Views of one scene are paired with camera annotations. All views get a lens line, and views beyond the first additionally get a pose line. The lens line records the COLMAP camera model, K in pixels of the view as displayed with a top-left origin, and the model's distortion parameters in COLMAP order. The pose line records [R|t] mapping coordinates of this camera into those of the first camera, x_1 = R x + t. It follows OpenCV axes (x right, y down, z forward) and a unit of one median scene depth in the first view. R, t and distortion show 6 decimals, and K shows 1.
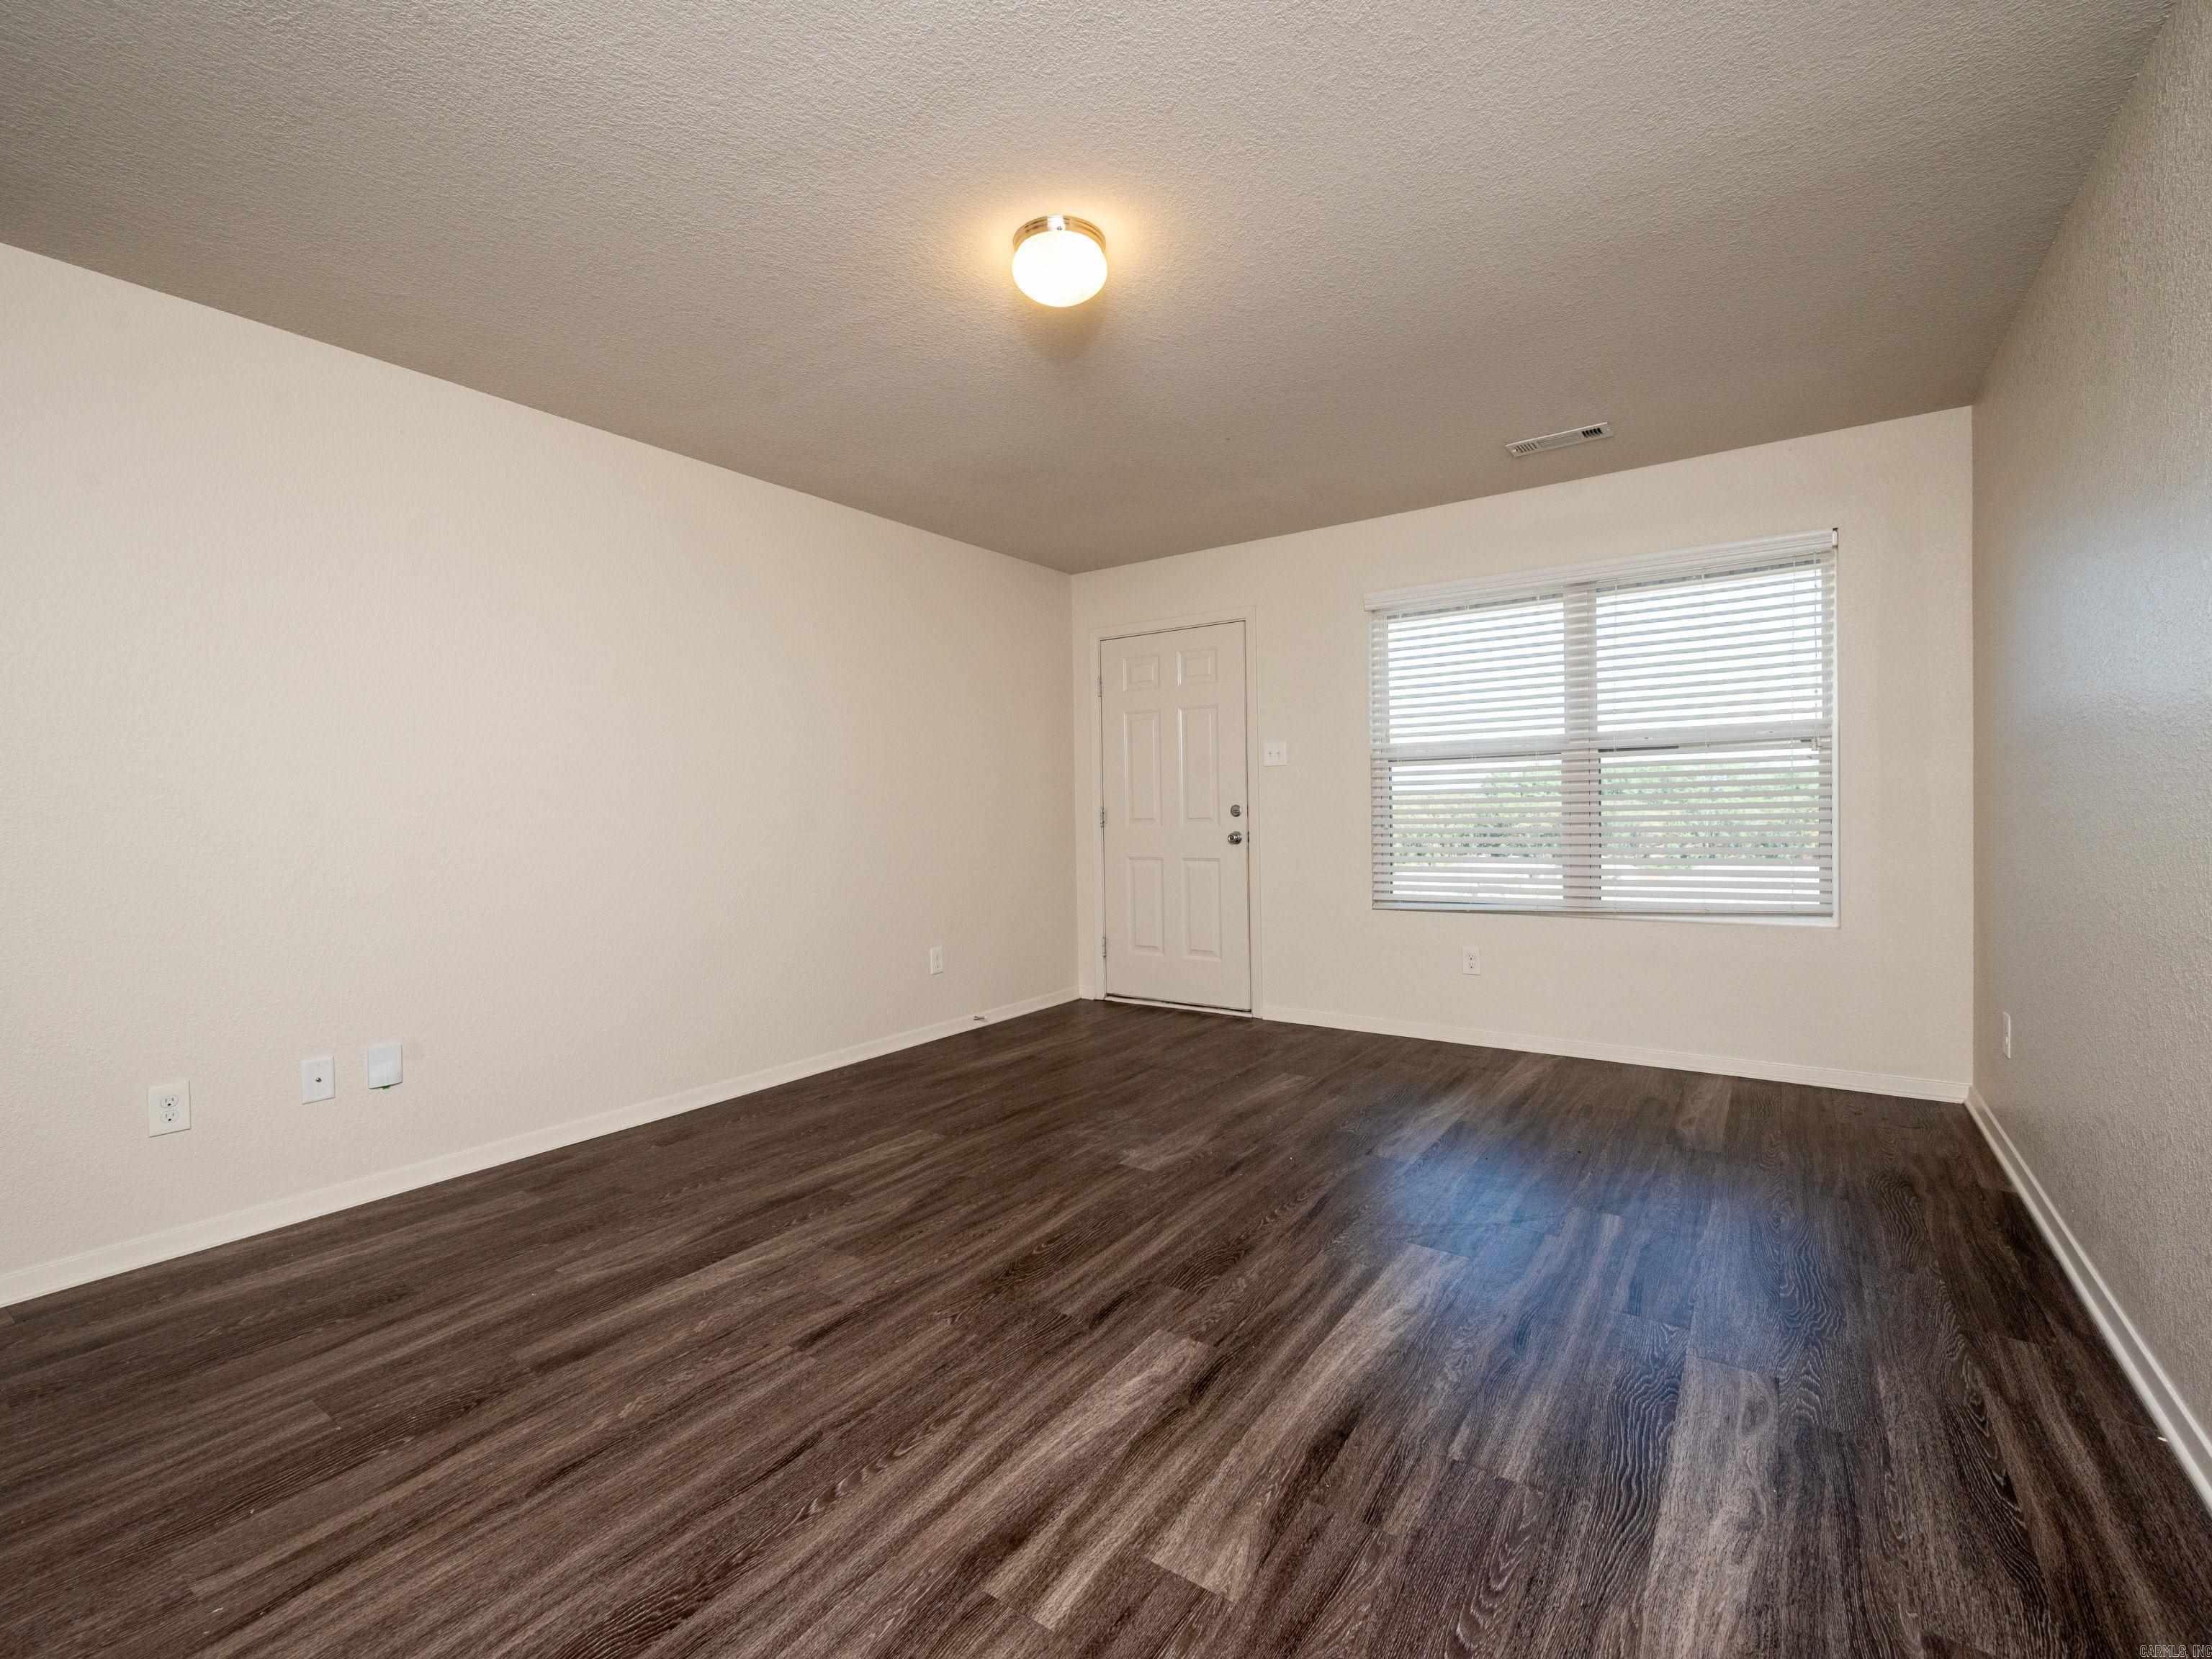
lens RADIAL K [[988.0, 0, 1106.0], [0, 988.0, 829.5], [0, 0, 1]] dist [-0.003680, -0.000101]
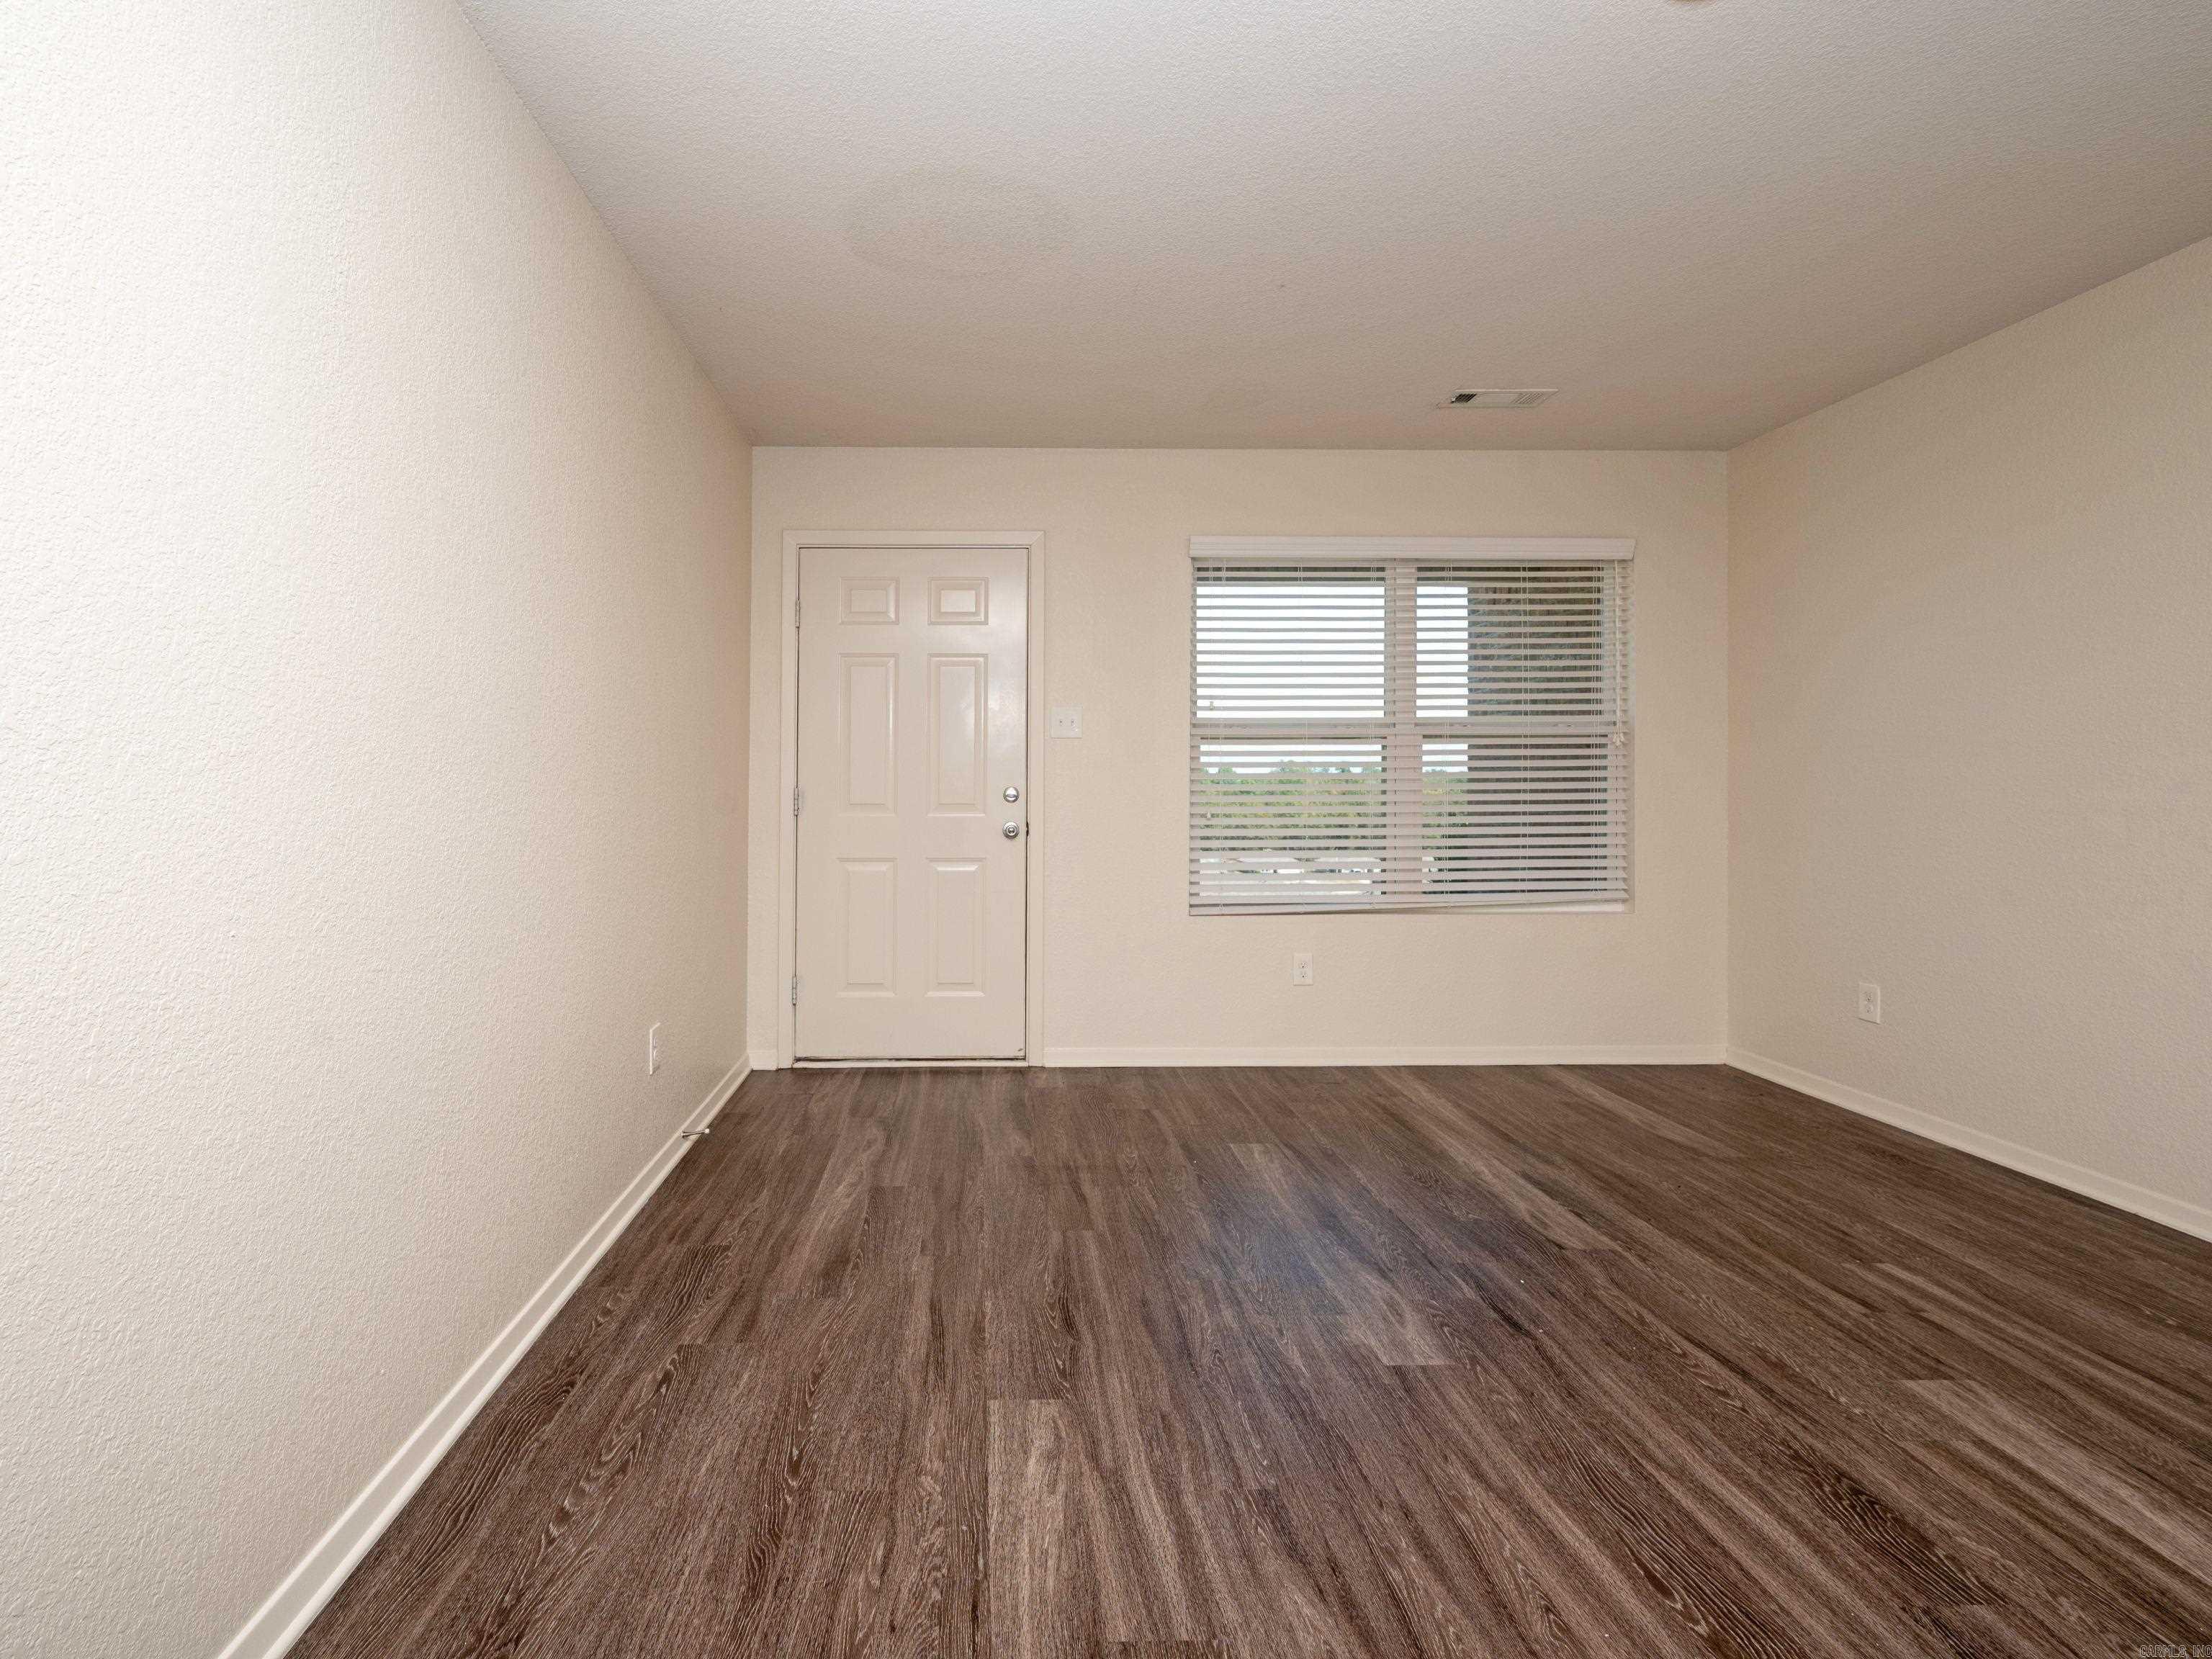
lens RADIAL K [[1025.7, 0, 1012.3], [0, 1025.7, 773.6], [0, 0, 1]] dist [-0.000830, 0.000008]
pose [[0.809592, 0.025020, 0.586459, -0.648199], [-0.000596, 0.999126, -0.041802, -0.004200], [-0.586992, 0.033493, 0.808900, 0.702192]]
